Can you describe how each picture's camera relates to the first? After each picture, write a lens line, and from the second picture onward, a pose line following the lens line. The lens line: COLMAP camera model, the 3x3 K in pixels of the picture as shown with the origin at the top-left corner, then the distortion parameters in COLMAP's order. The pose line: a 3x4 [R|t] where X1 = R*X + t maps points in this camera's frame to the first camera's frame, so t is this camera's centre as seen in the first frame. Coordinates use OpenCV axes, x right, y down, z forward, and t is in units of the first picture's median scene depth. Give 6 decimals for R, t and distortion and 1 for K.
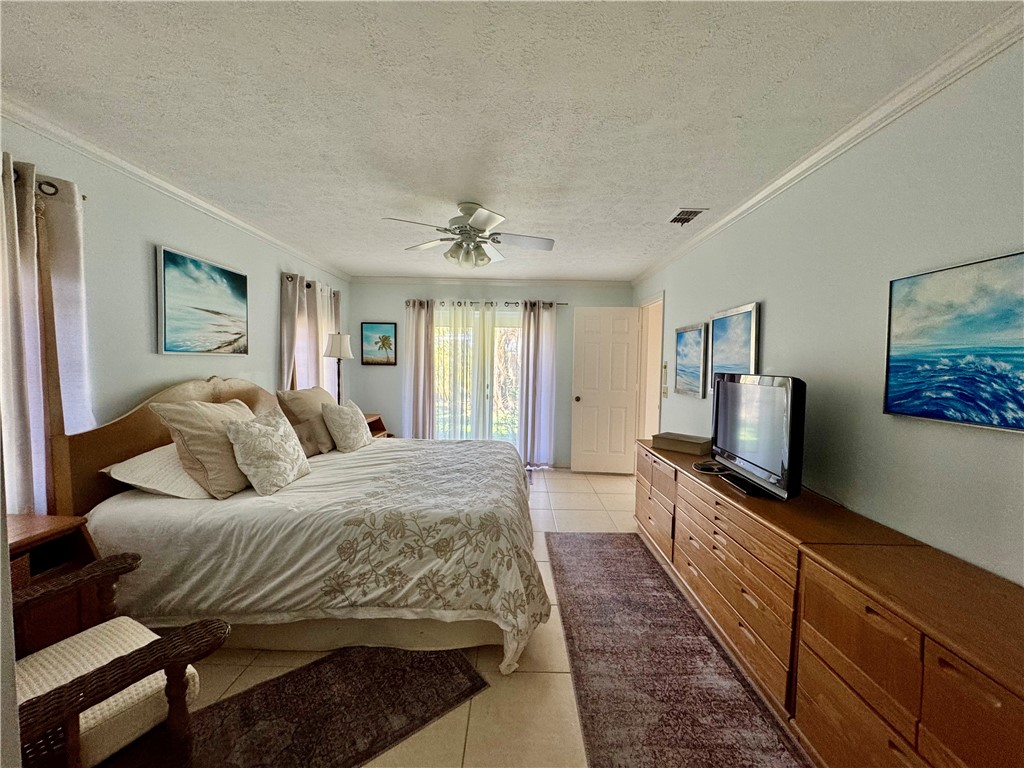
lens RADIAL K [[411.6, 0, 514.4], [0, 411.6, 383.6], [0, 0, 1]] dist [-0.000187, -0.000026]
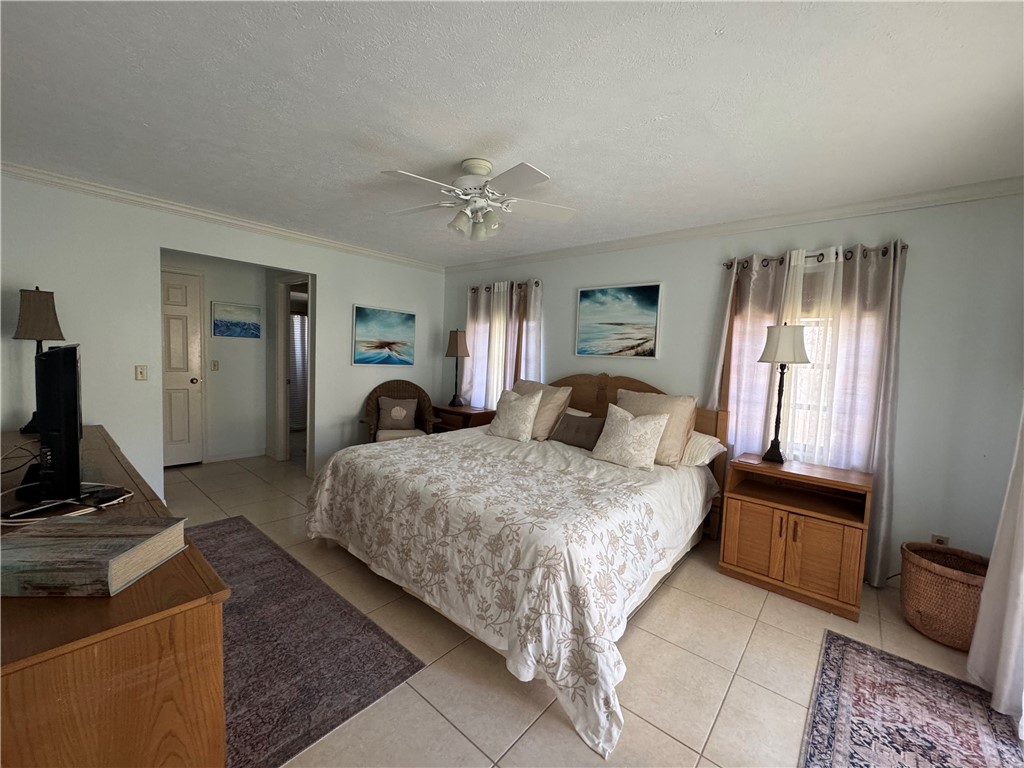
lens RADIAL K [[411.6, 0, 515.6], [0, 411.6, 380.7], [0, 0, 1]] dist [-0.000187, -0.000026]
pose [[-0.638639, 0.007637, -0.769468, 0.463034], [-0.092740, 0.991898, 0.086816, -0.077413], [0.763897, 0.126805, -0.632757, 1.566013]]
